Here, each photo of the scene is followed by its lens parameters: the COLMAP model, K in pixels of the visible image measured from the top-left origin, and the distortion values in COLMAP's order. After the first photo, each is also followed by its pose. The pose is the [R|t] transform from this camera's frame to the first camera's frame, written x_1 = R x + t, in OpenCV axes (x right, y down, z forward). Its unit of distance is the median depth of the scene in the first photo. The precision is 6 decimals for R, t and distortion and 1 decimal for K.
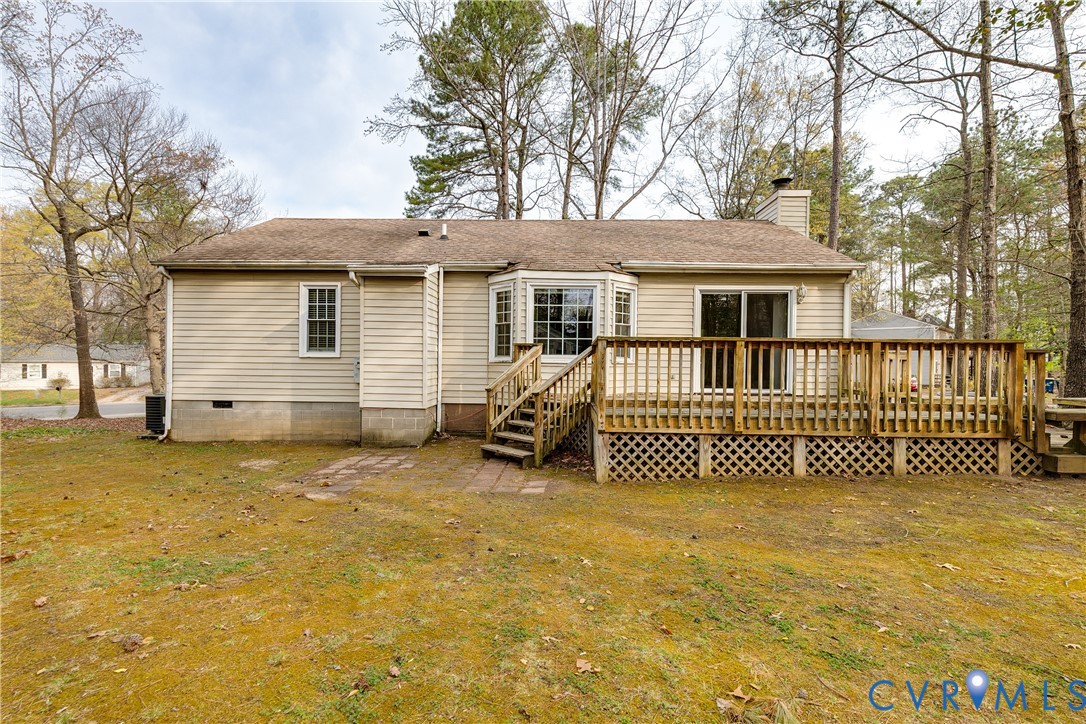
lens RADIAL K [[494.8, 0, 548.6], [0, 494.8, 360.6], [0, 0, 1]] dist [0.003028, -0.000089]
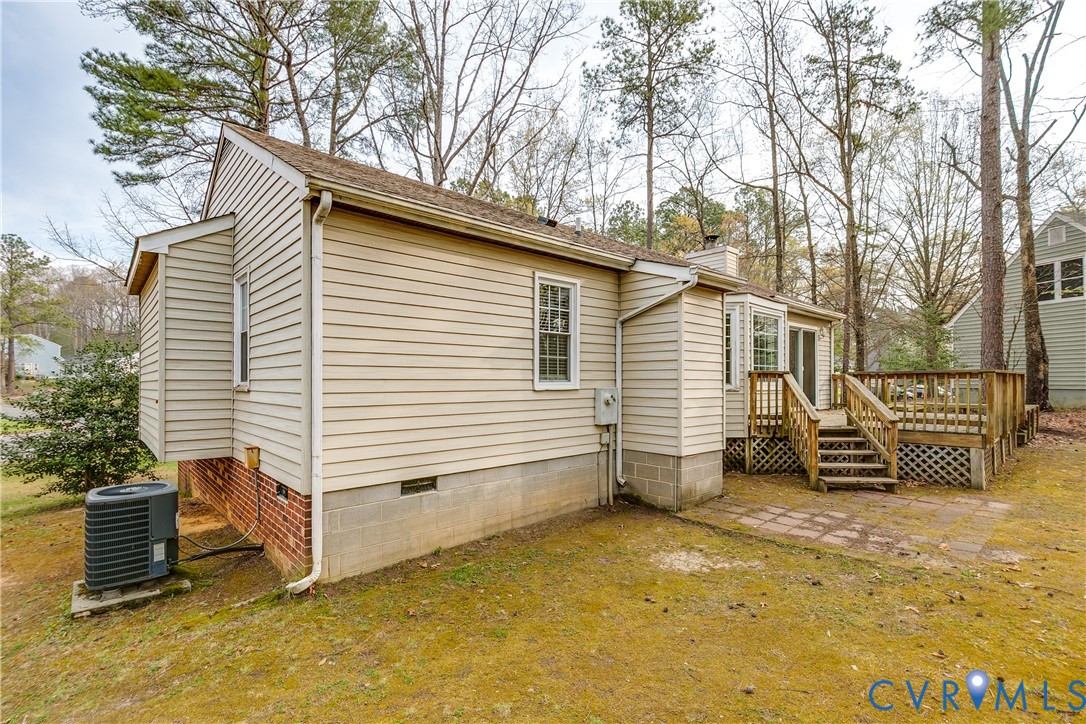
lens RADIAL K [[494.8, 0, 548.6], [0, 494.8, 360.6], [0, 0, 1]] dist [0.003028, -0.000089]
pose [[0.725064, 0.015192, 0.688514, -0.921435], [0.003241, 0.999670, -0.025470, -0.028979], [-0.688674, 0.020699, 0.724776, 0.527823]]
